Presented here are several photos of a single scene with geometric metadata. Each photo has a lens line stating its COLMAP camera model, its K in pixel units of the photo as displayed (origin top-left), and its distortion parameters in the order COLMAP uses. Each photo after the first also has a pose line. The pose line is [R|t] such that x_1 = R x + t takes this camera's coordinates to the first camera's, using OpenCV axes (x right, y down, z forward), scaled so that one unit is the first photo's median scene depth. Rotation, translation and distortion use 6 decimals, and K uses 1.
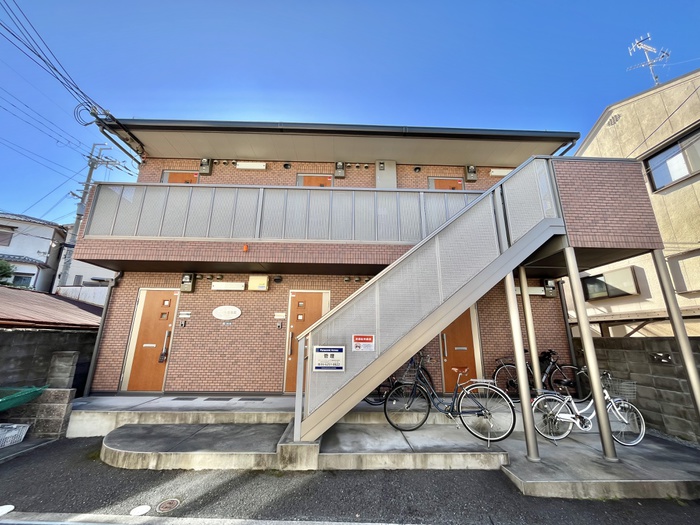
lens RADIAL K [[282.4, 0, 349.8], [0, 282.4, 261.8], [0, 0, 1]] dist [-0.003286, 0.000323]
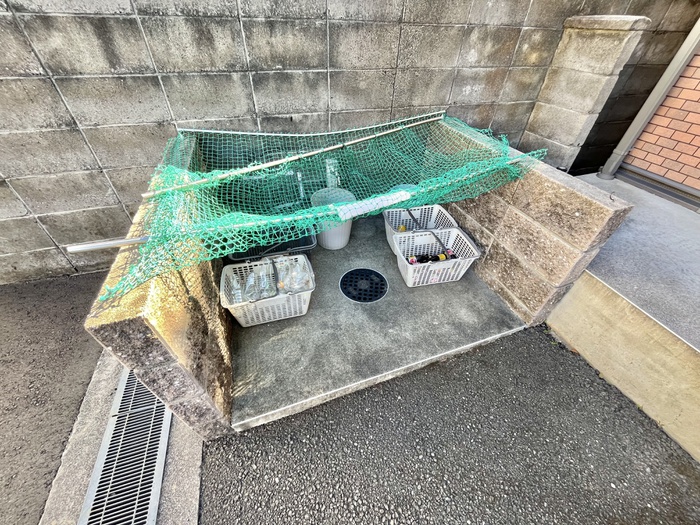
lens RADIAL K [[282.4, 0, 349.8], [0, 282.4, 261.8], [0, 0, 1]] dist [-0.003286, 0.000323]
pose [[0.297400, 0.627549, -0.719538, -0.834355], [0.225229, 0.686254, 0.691612, 0.270568], [0.927806, -0.367747, 0.062750, 0.744295]]
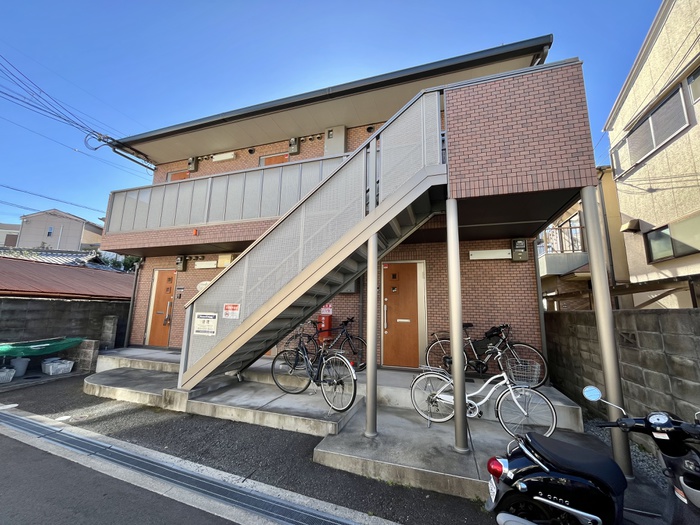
lens RADIAL K [[282.4, 0, 349.8], [0, 282.4, 261.8], [0, 0, 1]] dist [-0.003286, 0.000323]
pose [[0.939606, -0.046884, -0.339031, 0.719625], [0.076863, 0.994176, 0.075538, 0.040137], [0.333515, -0.097035, 0.937738, 0.115537]]
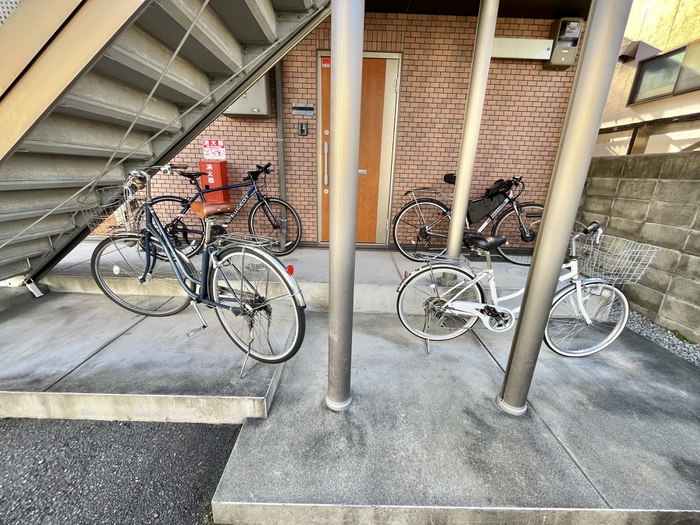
lens RADIAL K [[282.4, 0, 349.8], [0, 282.4, 261.8], [0, 0, 1]] dist [-0.003286, 0.000323]
pose [[0.999315, 0.028789, -0.023261, 0.521046], [-0.011651, 0.841210, 0.540583, 0.204087], [0.035130, -0.539941, 0.840969, 0.567662]]
